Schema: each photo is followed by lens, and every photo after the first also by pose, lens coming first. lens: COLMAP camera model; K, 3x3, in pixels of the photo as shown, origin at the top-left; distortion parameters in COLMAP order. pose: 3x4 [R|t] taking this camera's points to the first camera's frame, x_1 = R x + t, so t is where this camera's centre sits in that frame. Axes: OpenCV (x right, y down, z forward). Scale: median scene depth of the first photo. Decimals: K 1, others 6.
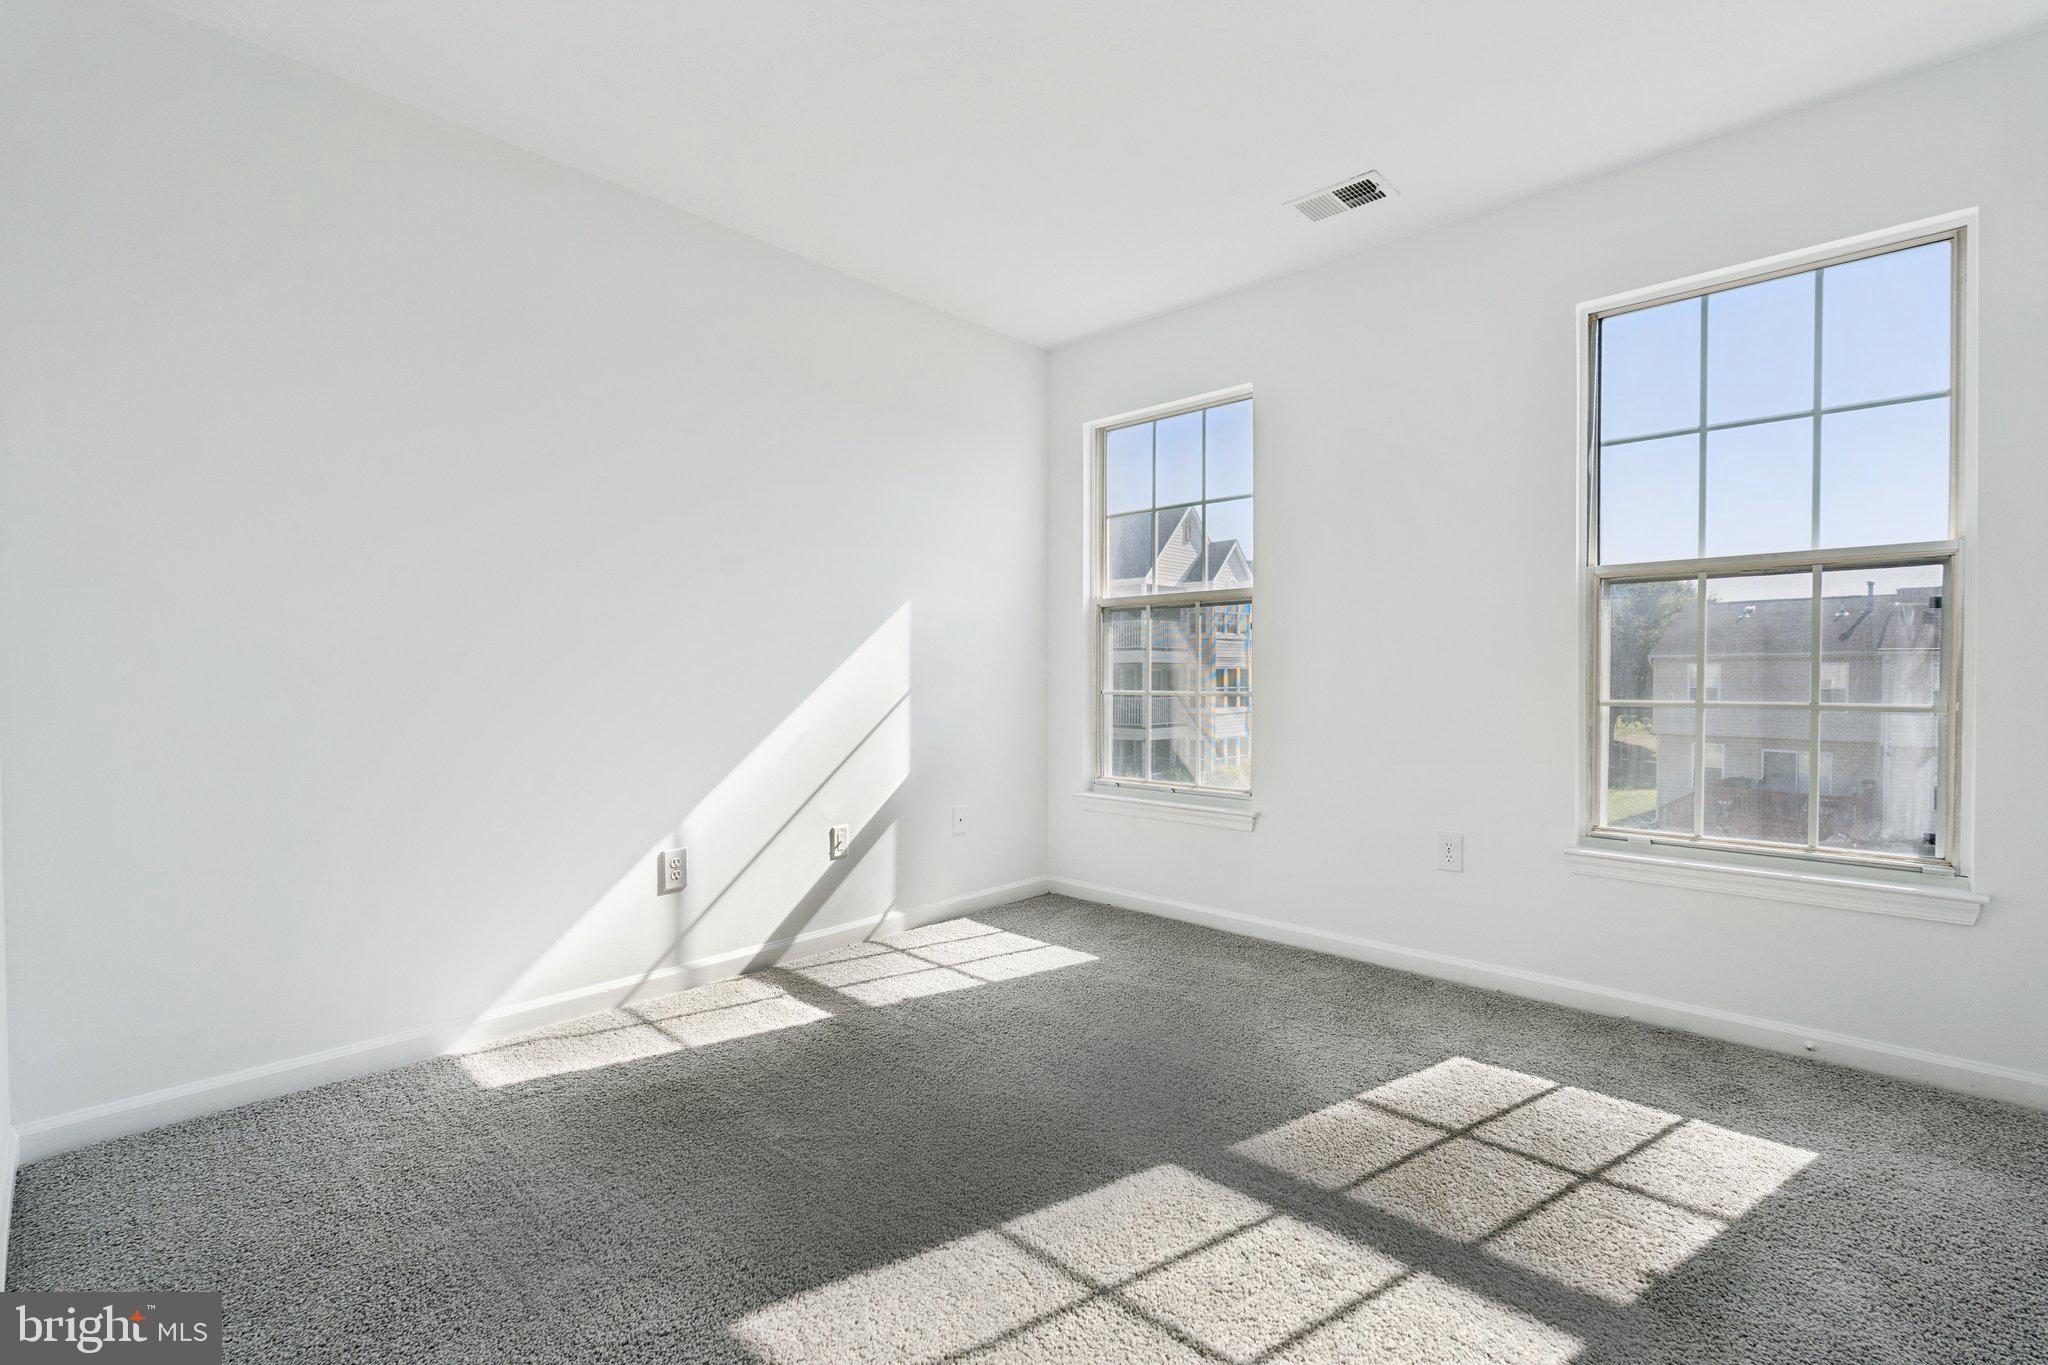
lens RADIAL K [[914.5, 0, 1014.6], [0, 914.5, 676.6], [0, 0, 1]] dist [0.000542, 0.000035]
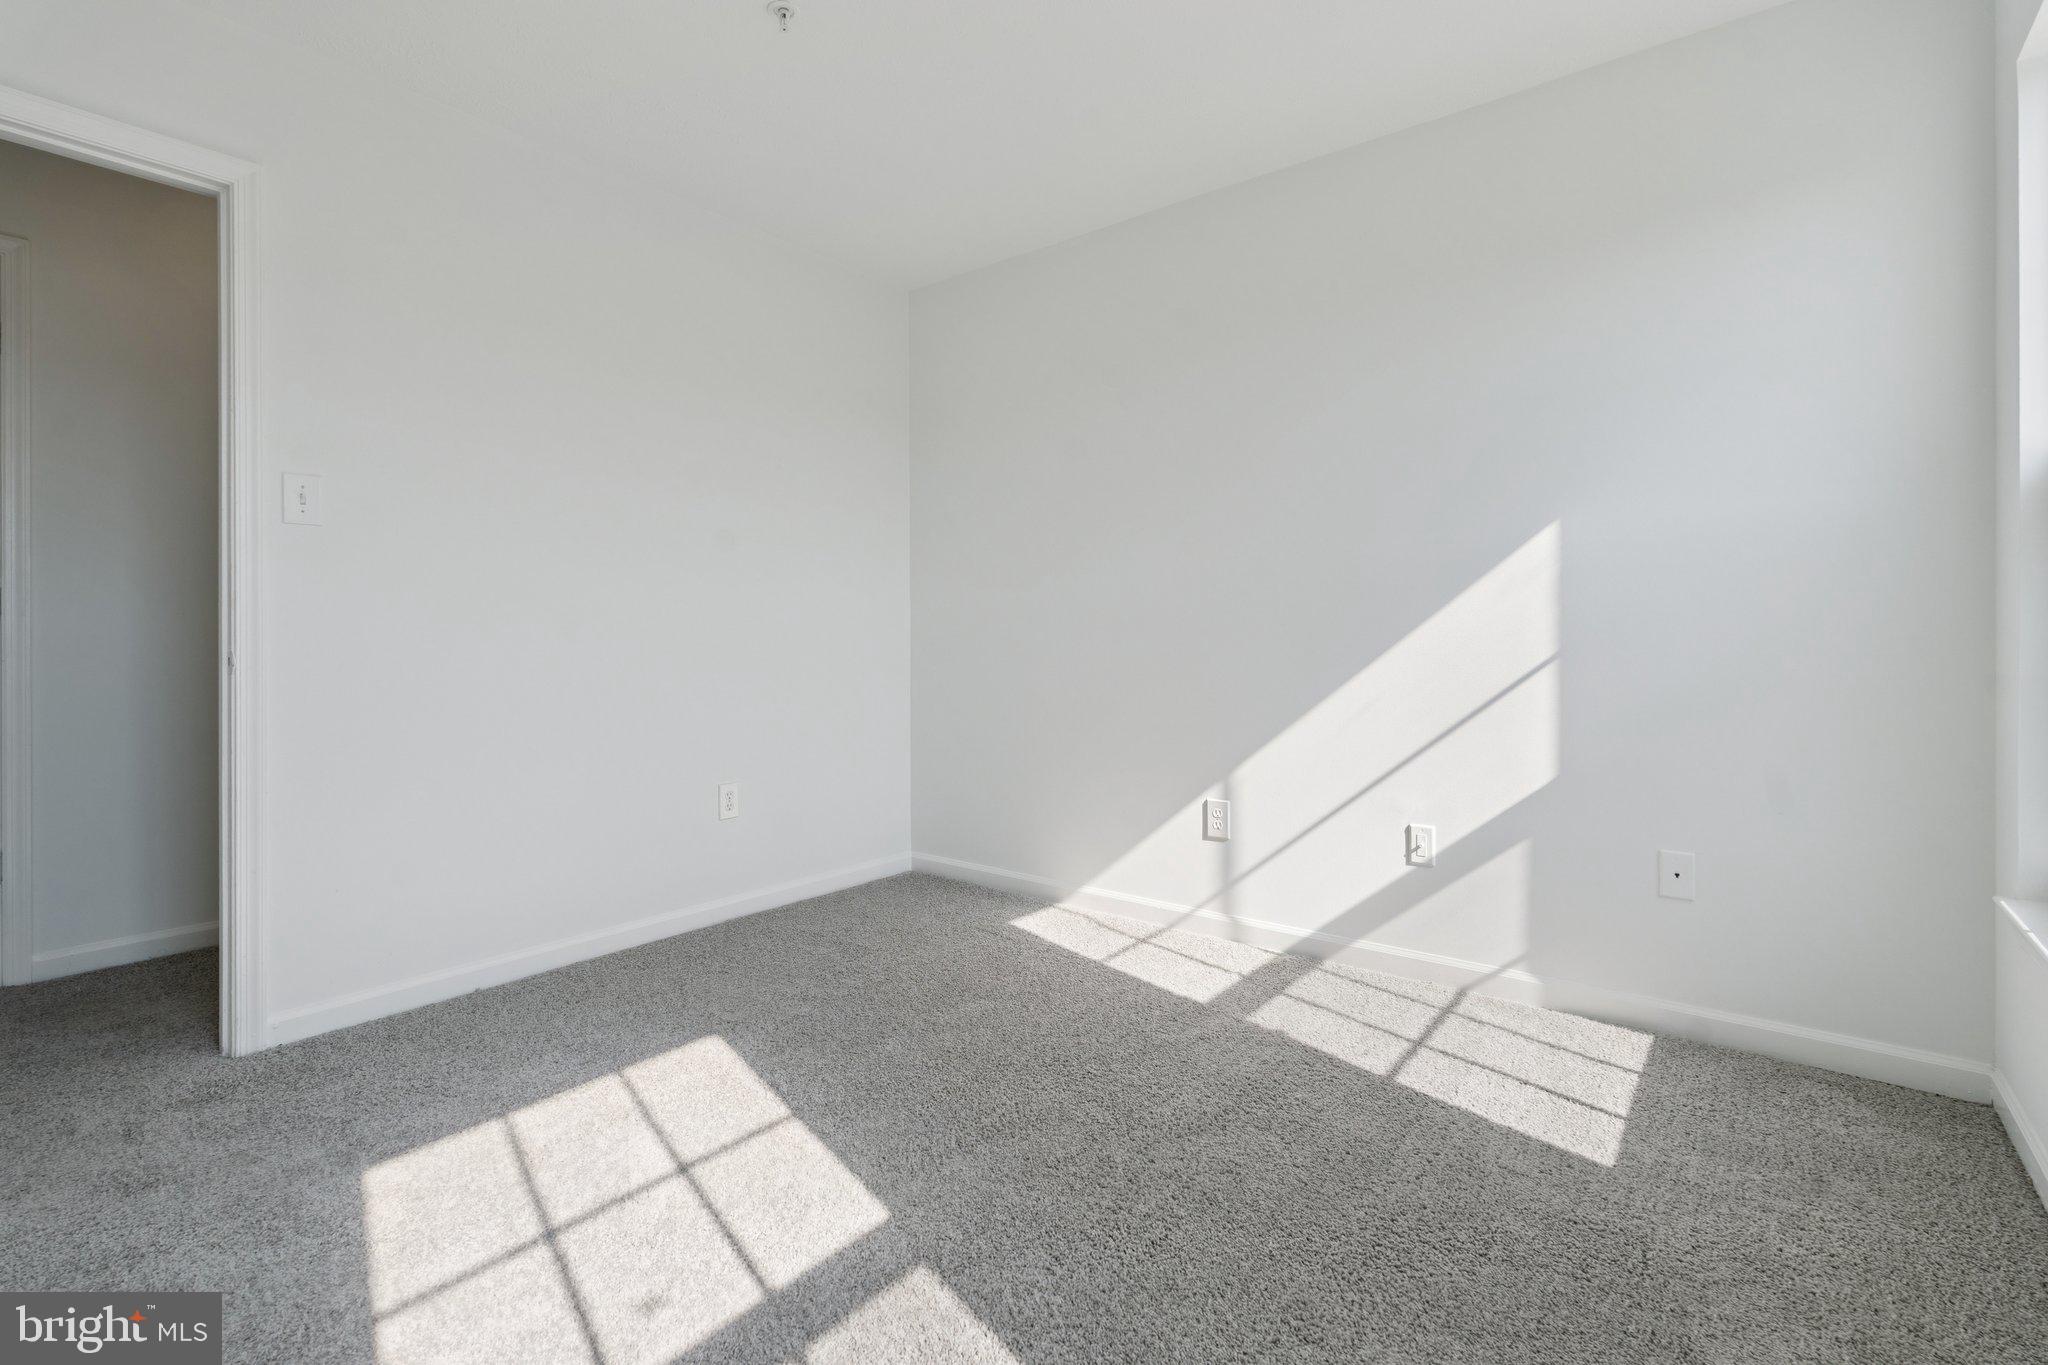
lens RADIAL K [[938.3, 0, 1023.7], [0, 938.3, 649.8], [0, 0, 1]] dist [-0.001647, -0.000481]
pose [[0.055611, 0.008107, -0.998420, 0.598455], [0.004482, 0.999955, 0.008369, 0.005016], [0.998442, -0.004940, 0.055573, 0.625756]]
